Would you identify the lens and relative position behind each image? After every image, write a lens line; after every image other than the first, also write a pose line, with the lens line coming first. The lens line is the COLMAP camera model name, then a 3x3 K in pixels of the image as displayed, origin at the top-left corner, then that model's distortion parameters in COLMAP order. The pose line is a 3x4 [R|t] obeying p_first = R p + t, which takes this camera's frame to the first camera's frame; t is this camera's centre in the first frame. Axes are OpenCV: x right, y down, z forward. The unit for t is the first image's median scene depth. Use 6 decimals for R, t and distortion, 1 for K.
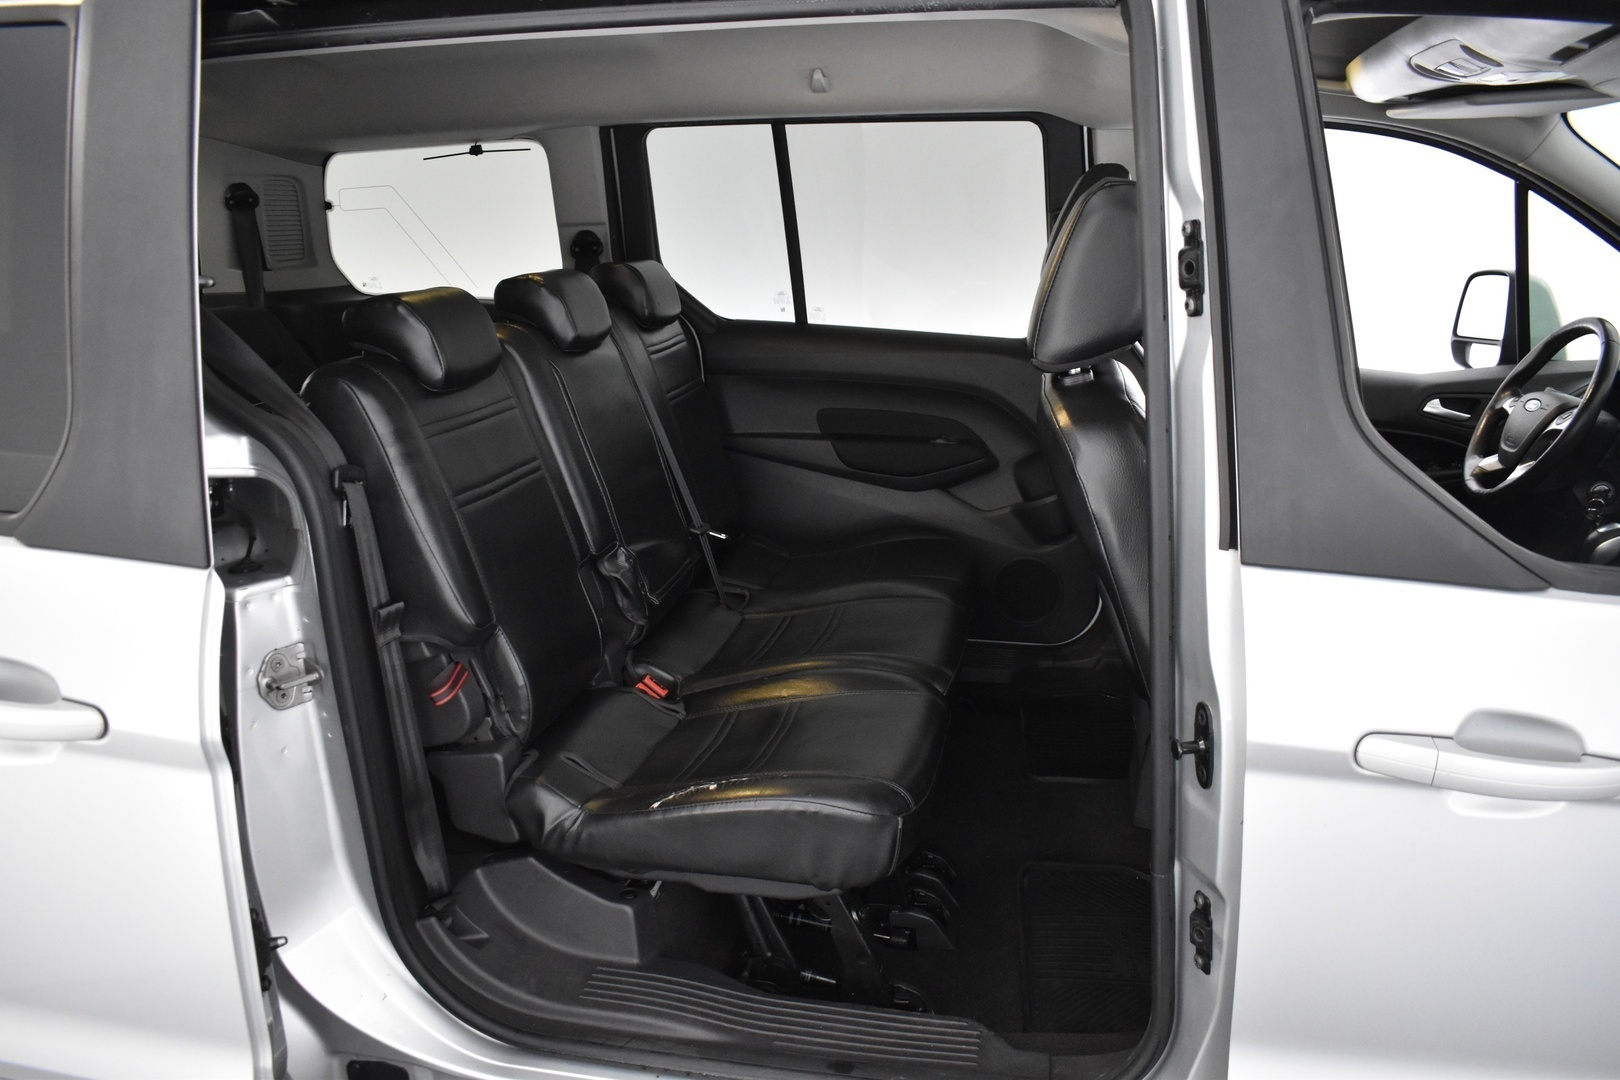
lens RADIAL K [[1313.4, 0, 810.0], [0, 1313.4, 540.0], [0, 0, 1]] dist [-0.054285, 0.001407]
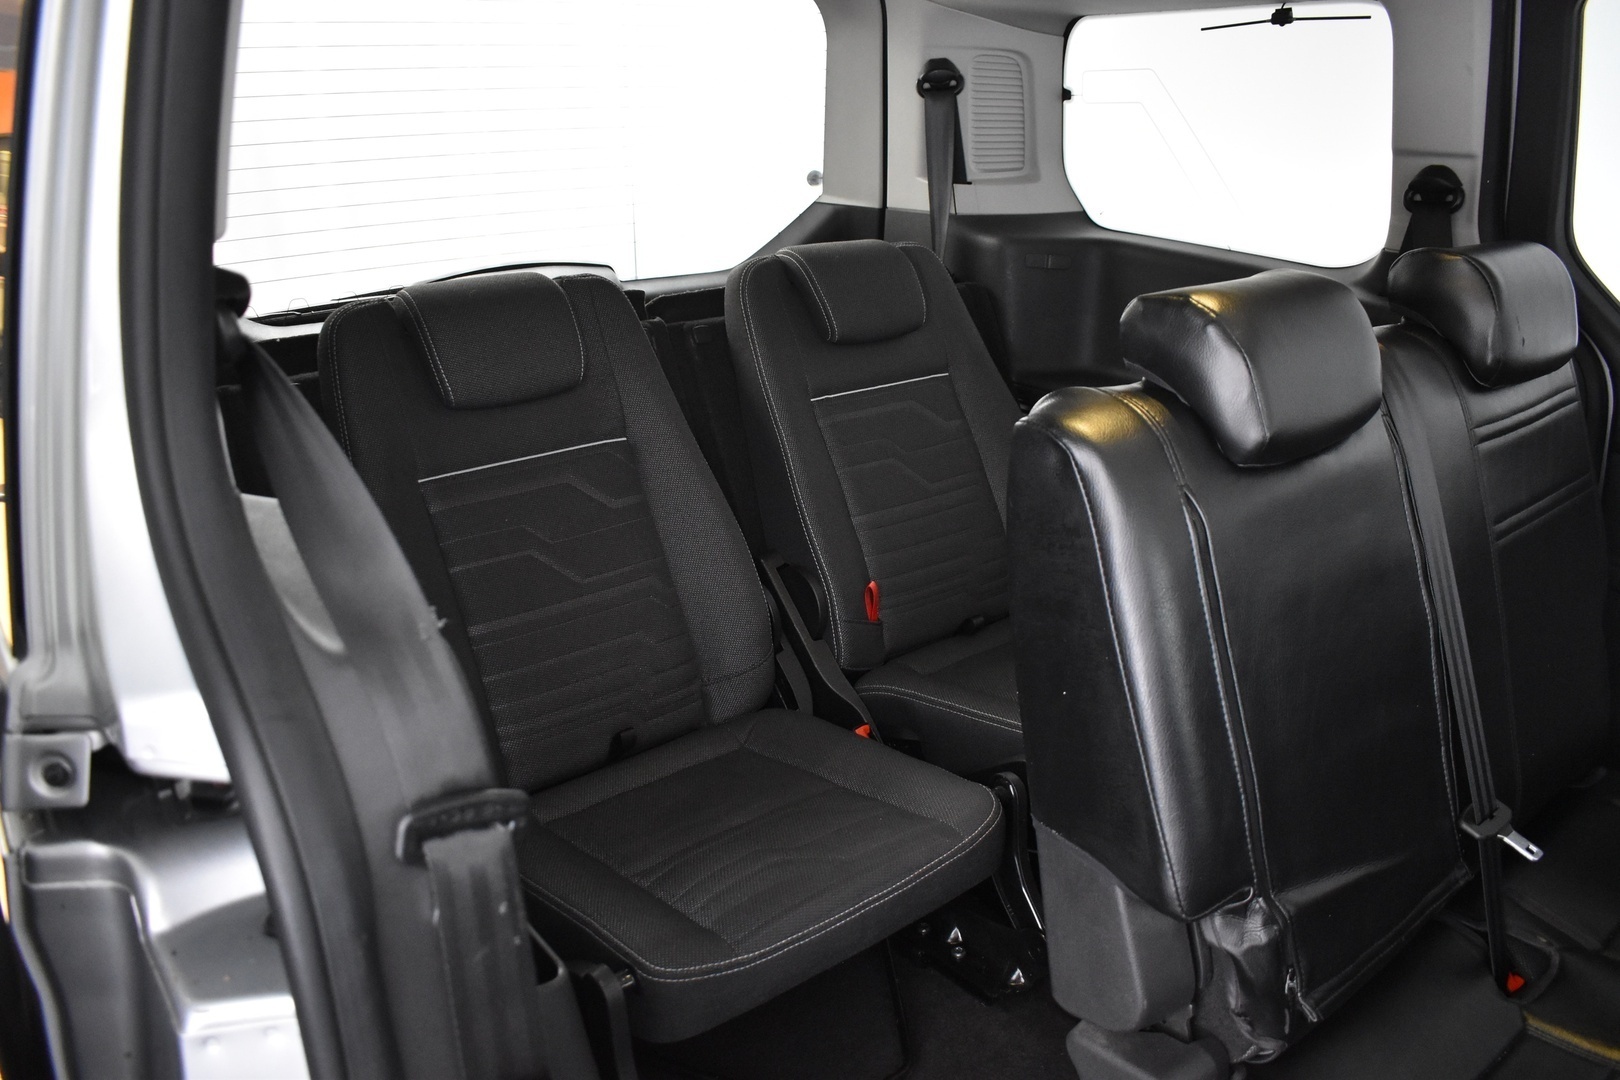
lens RADIAL K [[1313.4, 0, 810.0], [0, 1313.4, 540.0], [0, 0, 1]] dist [-0.054285, 0.001407]
pose [[0.776934, 0.232792, -0.584963, -0.018426], [-0.174111, 0.972338, 0.155702, -0.118471], [0.605029, -0.019121, 0.795974, 0.385612]]
